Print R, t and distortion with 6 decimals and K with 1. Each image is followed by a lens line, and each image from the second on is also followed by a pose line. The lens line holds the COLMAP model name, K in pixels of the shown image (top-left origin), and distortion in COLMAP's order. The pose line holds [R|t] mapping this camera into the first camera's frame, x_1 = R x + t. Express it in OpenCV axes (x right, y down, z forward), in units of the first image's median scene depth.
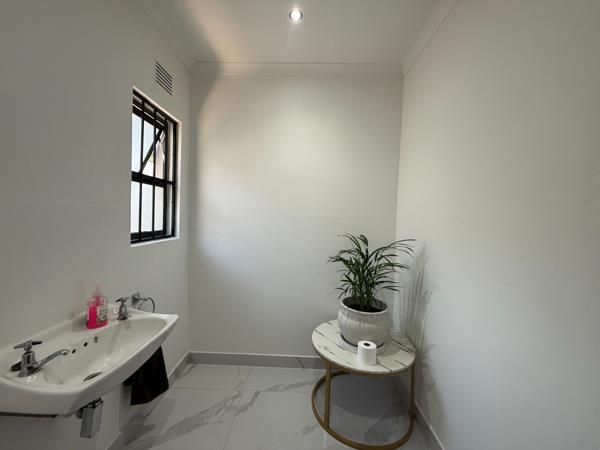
lens RADIAL K [[240.1, 0, 298.2], [0, 240.1, 223.8], [0, 0, 1]] dist [0.000180, 0.000232]
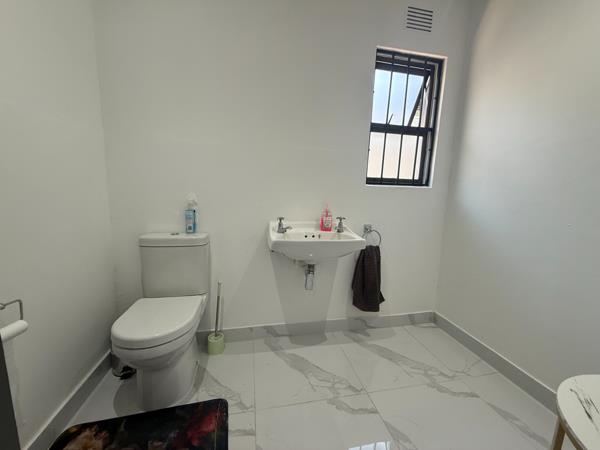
lens RADIAL K [[240.1, 0, 298.2], [0, 240.1, 223.8], [0, 0, 1]] dist [0.000180, 0.000232]
pose [[0.220545, 0.125966, -0.967209, 0.355040], [-0.057599, 0.991577, 0.116006, 0.130704], [0.973675, 0.030126, 0.225943, 0.294495]]
